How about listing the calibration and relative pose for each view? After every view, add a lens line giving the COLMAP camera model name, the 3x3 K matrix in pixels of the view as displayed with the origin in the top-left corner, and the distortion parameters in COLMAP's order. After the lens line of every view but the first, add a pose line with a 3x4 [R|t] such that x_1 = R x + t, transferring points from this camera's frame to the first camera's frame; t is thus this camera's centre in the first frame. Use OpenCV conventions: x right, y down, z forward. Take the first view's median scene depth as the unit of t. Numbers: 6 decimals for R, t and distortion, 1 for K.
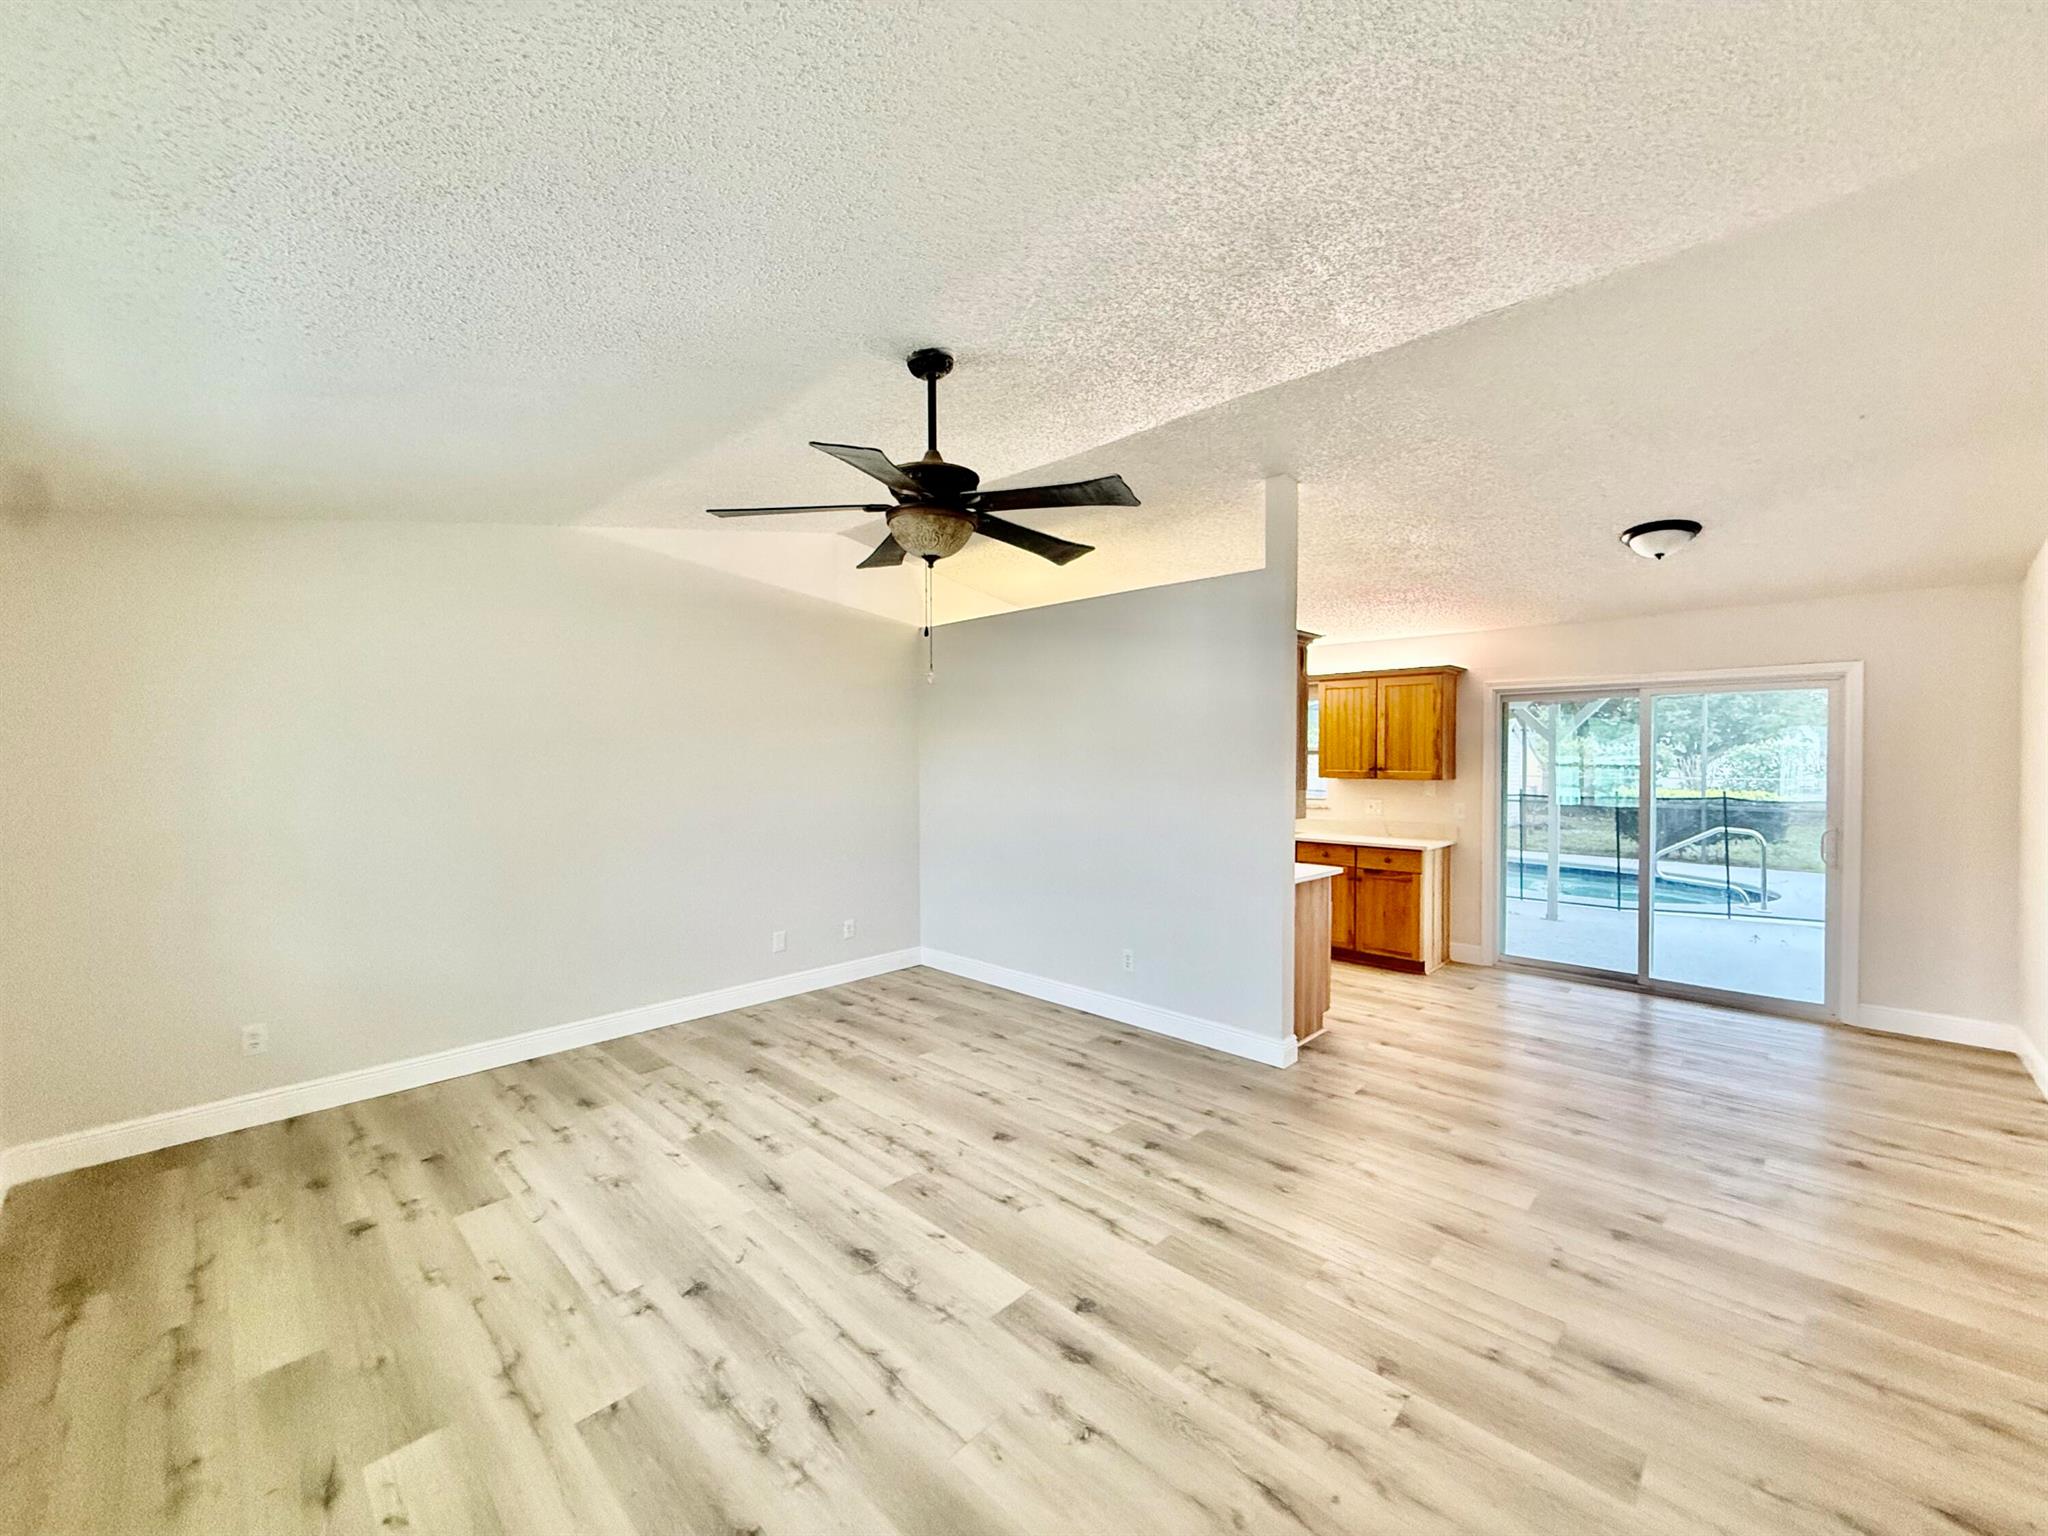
lens RADIAL K [[814.7, 0, 1019.2], [0, 814.7, 766.3], [0, 0, 1]] dist [0.000414, 0.000038]
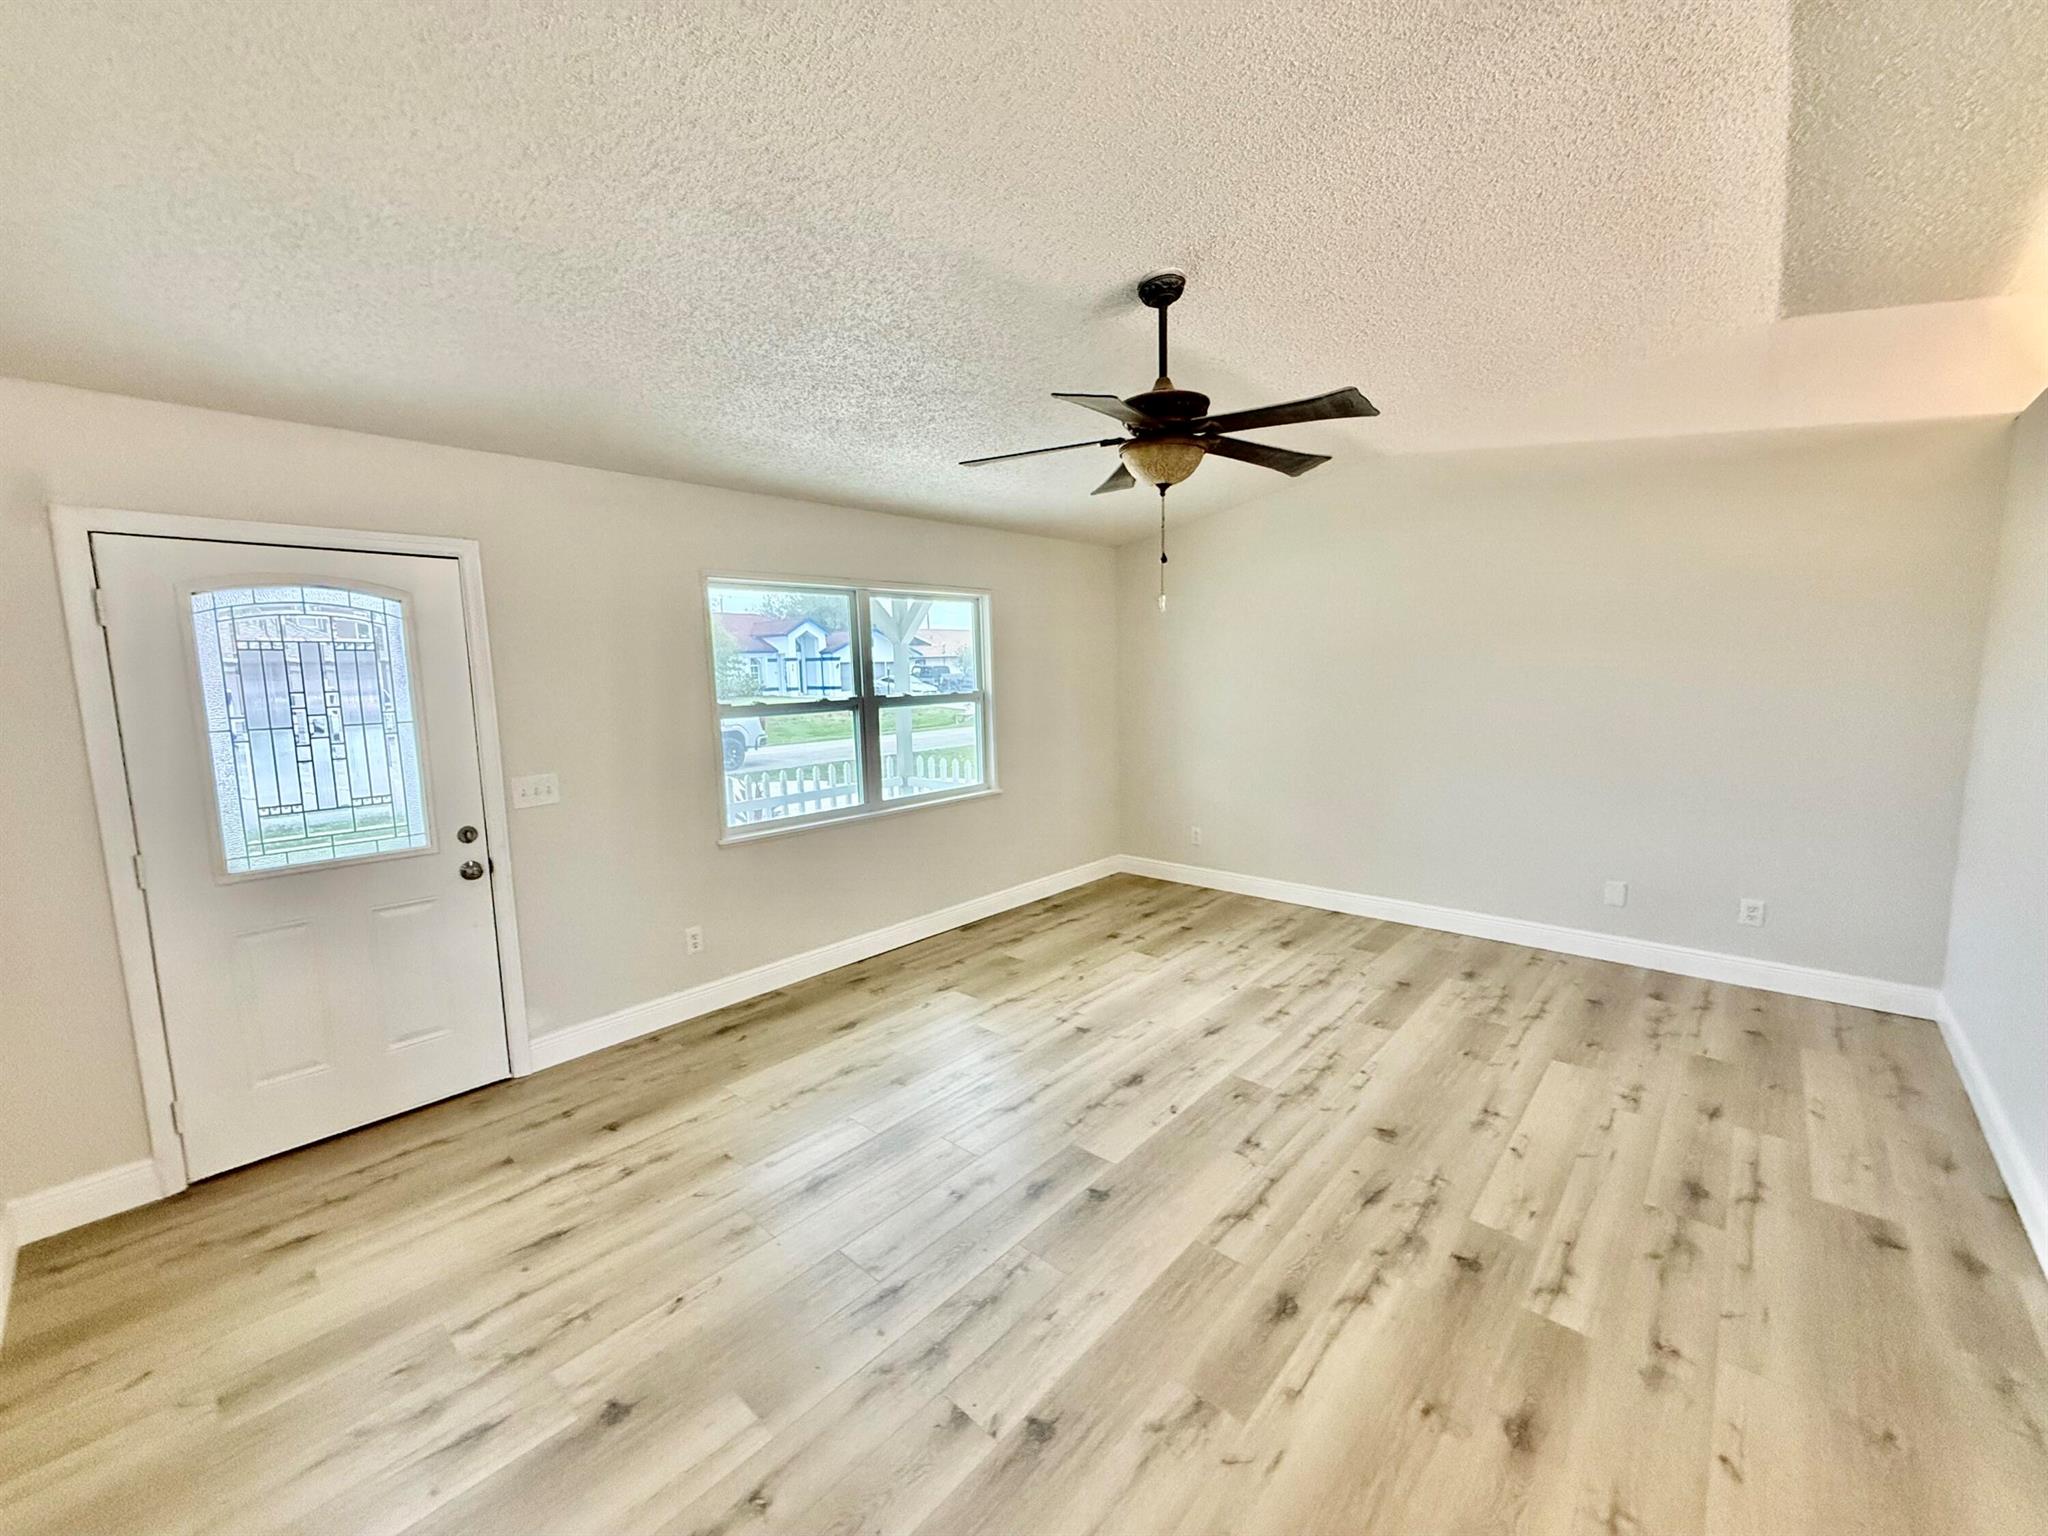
lens RADIAL K [[814.7, 0, 1023.6], [0, 814.7, 763.7], [0, 0, 1]] dist [0.000414, 0.000038]
pose [[0.037653, 0.121129, -0.991922, 0.606678], [0.005553, 0.992586, 0.121421, -0.019511], [0.999275, -0.010080, 0.036701, 0.489066]]
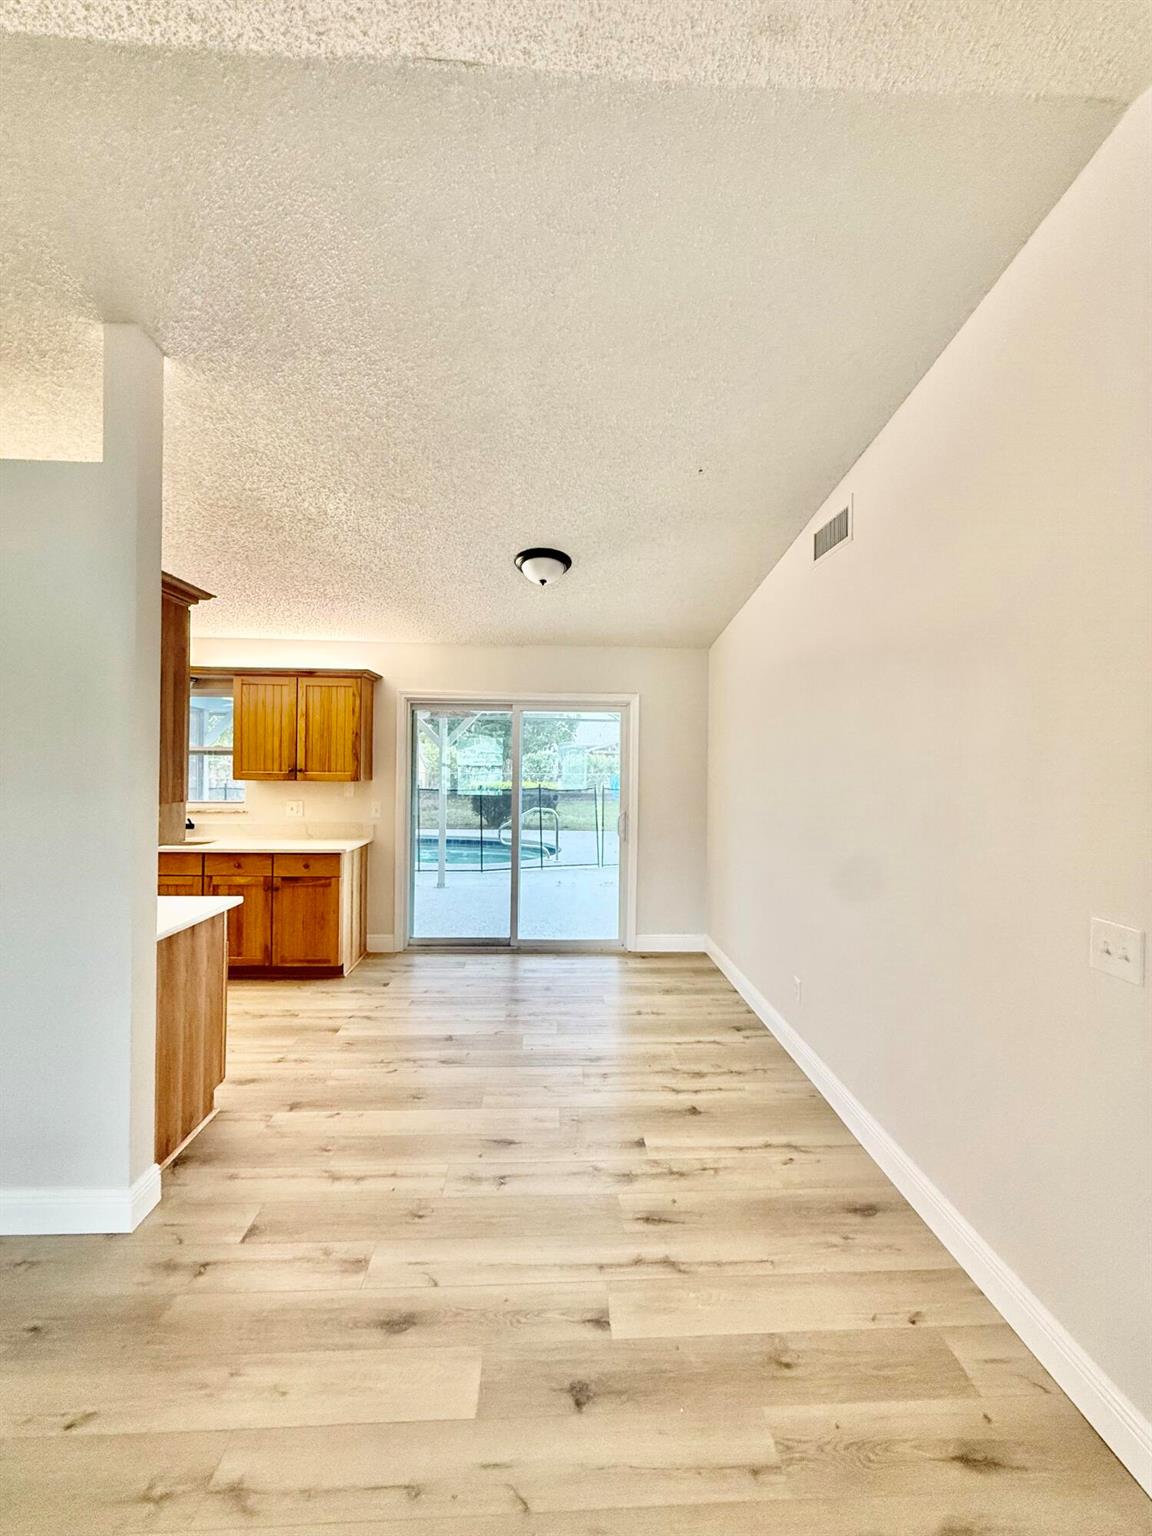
lens RADIAL K [[611.0, 0, 577.9], [0, 611.0, 764.0], [0, 0, 1]] dist [0.000414, 0.000038]
pose [[0.681834, 0.003724, 0.731498, 0.206741], [-0.002603, 0.999993, -0.002665, -0.005155], [-0.731503, -0.000087, 0.681839, 0.397245]]
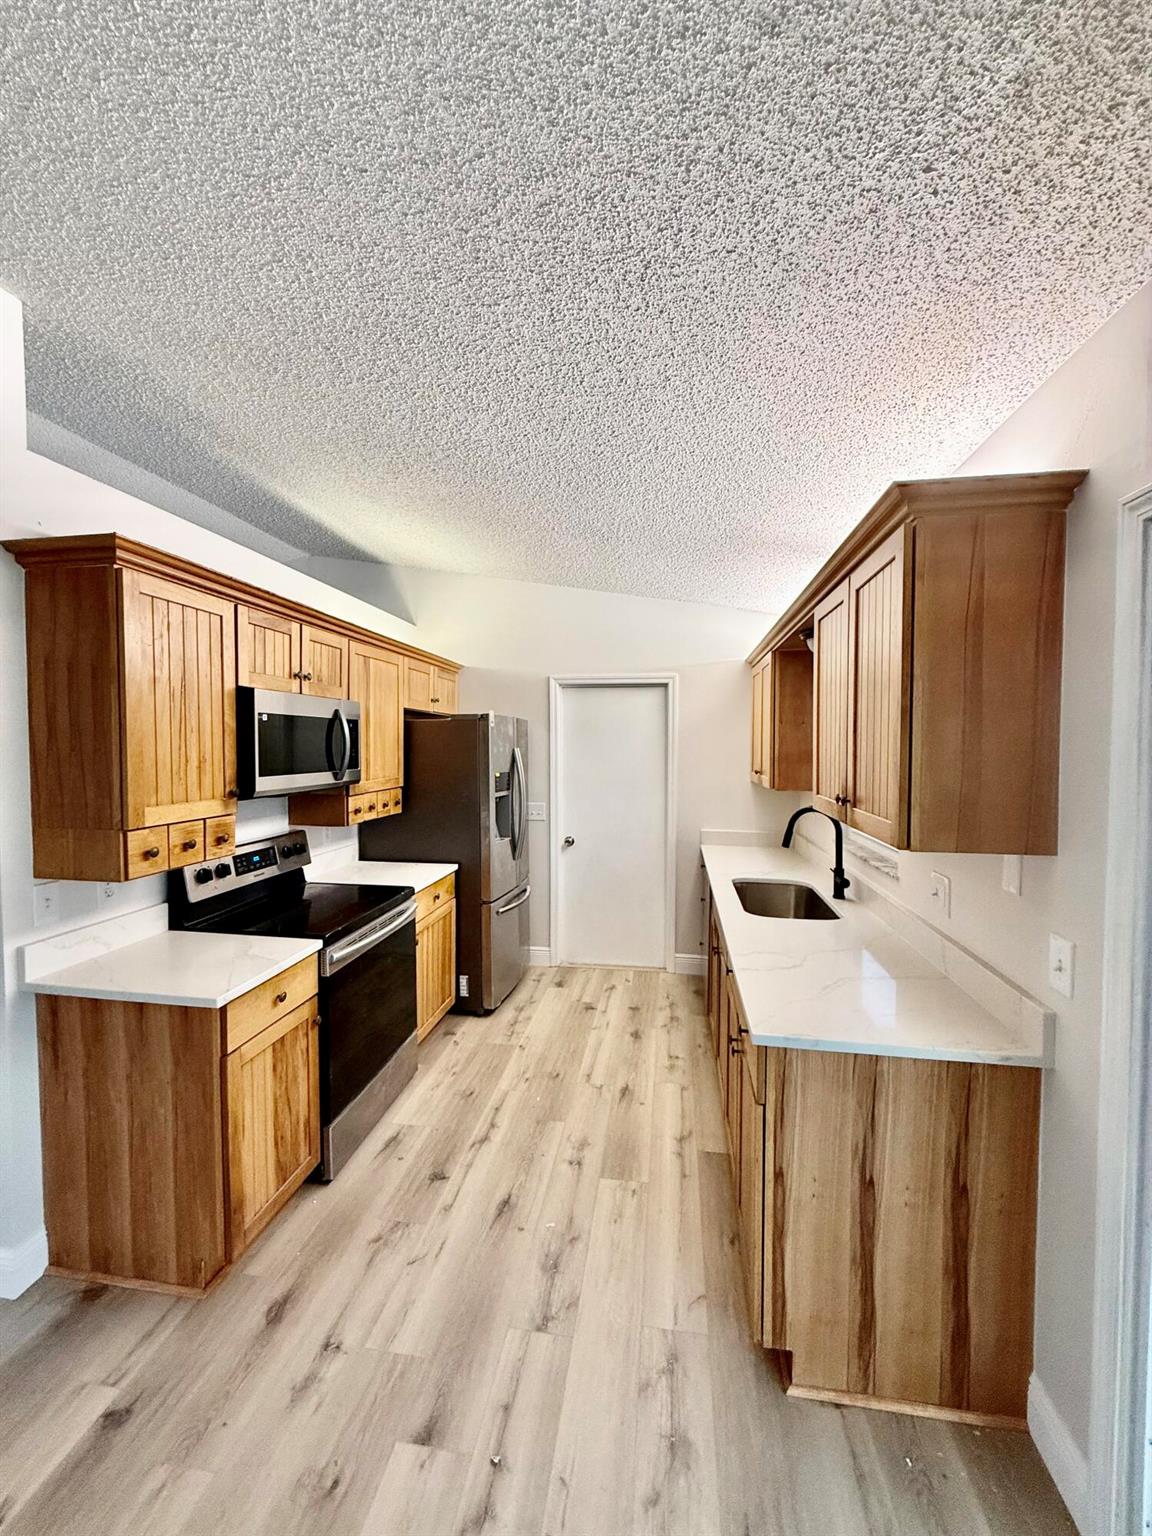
lens RADIAL K [[611.0, 0, 577.9], [0, 611.0, 764.4], [0, 0, 1]] dist [0.000414, 0.000038]
pose [[0.580870, 0.028818, -0.813486, 0.921937], [-0.017279, 0.999584, 0.023073, -0.029703], [0.813813, 0.000654, 0.581126, 1.088742]]
